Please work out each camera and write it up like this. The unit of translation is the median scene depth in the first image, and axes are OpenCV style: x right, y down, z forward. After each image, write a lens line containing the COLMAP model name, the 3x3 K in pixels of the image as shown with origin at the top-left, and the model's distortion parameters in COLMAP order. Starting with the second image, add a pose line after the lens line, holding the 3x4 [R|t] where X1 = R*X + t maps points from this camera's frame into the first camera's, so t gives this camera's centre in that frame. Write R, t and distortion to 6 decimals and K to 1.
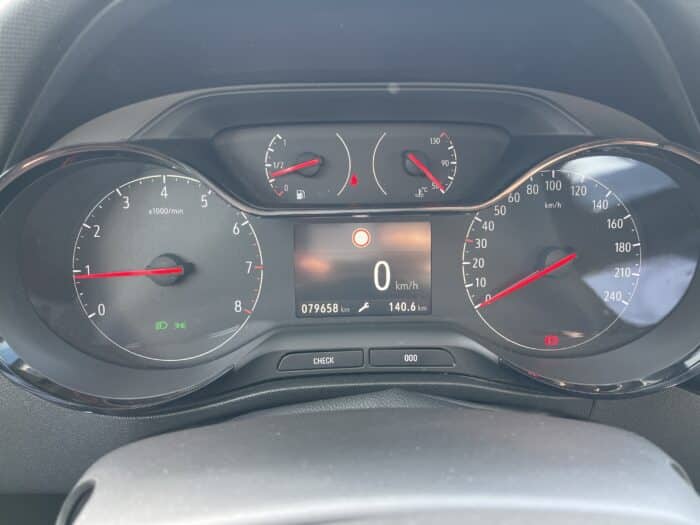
lens RADIAL K [[525.7, 0, 348.5], [0, 525.7, 257.6], [0, 0, 1]] dist [0.071278, -0.112075]
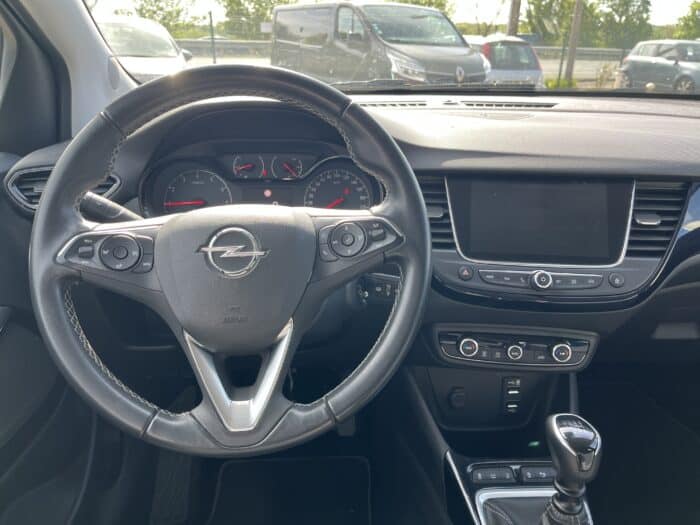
lens RADIAL K [[525.7, 0, 348.5], [0, 525.7, 257.6], [0, 0, 1]] dist [0.071278, -0.112075]
pose [[0.999902, 0.004869, -0.013132, 0.487815], [-0.006282, 0.993940, -0.109741, 0.600612], [0.012518, 0.109813, 0.993873, -1.718953]]
